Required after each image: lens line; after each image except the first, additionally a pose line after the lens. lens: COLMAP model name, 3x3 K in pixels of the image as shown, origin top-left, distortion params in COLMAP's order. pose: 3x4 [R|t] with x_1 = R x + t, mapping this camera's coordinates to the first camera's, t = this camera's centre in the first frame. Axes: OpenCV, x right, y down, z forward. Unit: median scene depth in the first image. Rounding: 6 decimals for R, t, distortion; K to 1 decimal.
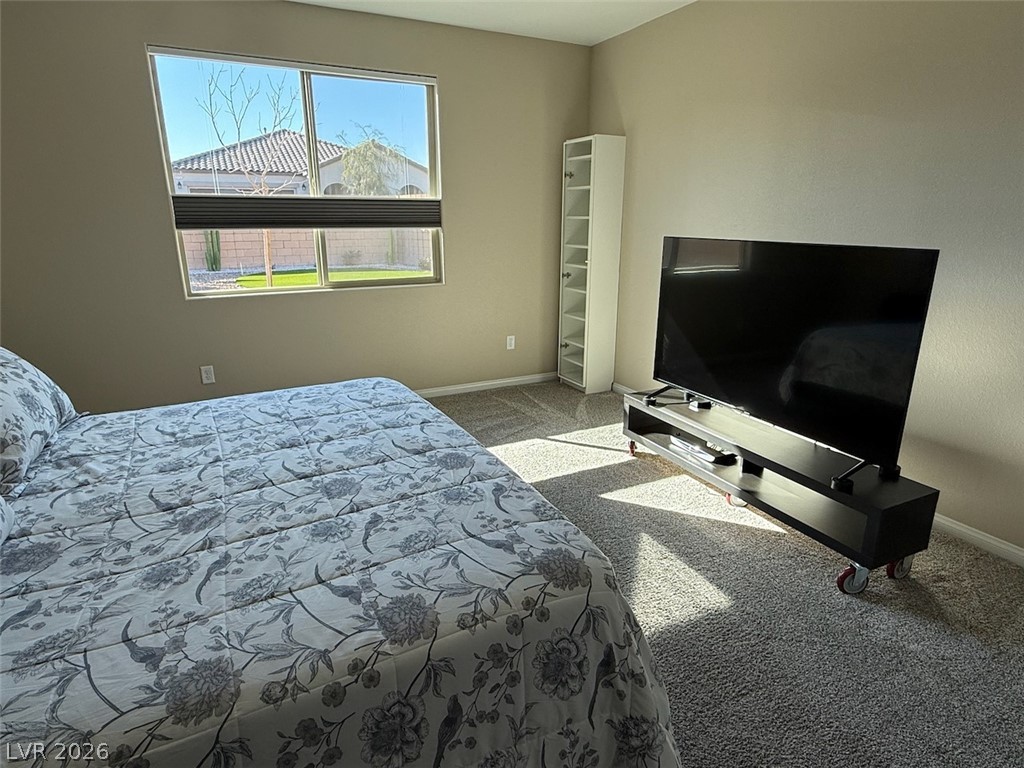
lens RADIAL K [[587.2, 0, 511.5], [0, 587.2, 381.8], [0, 0, 1]] dist [-0.003615, 0.003308]
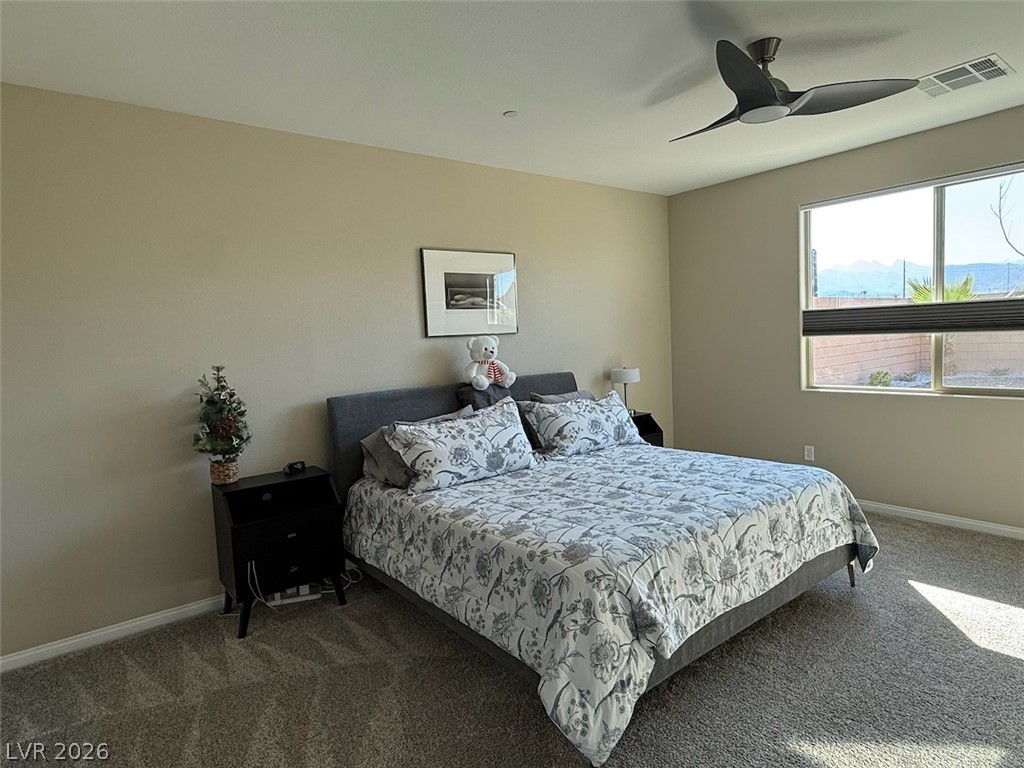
lens RADIAL K [[587.2, 0, 508.2], [0, 587.2, 383.0], [0, 0, 1]] dist [-0.003615, 0.003308]
pose [[0.191770, 0.070747, -0.978887, 1.250422], [-0.225830, 0.973816, 0.026139, -0.102452], [0.955105, 0.216049, 0.202725, 0.313884]]
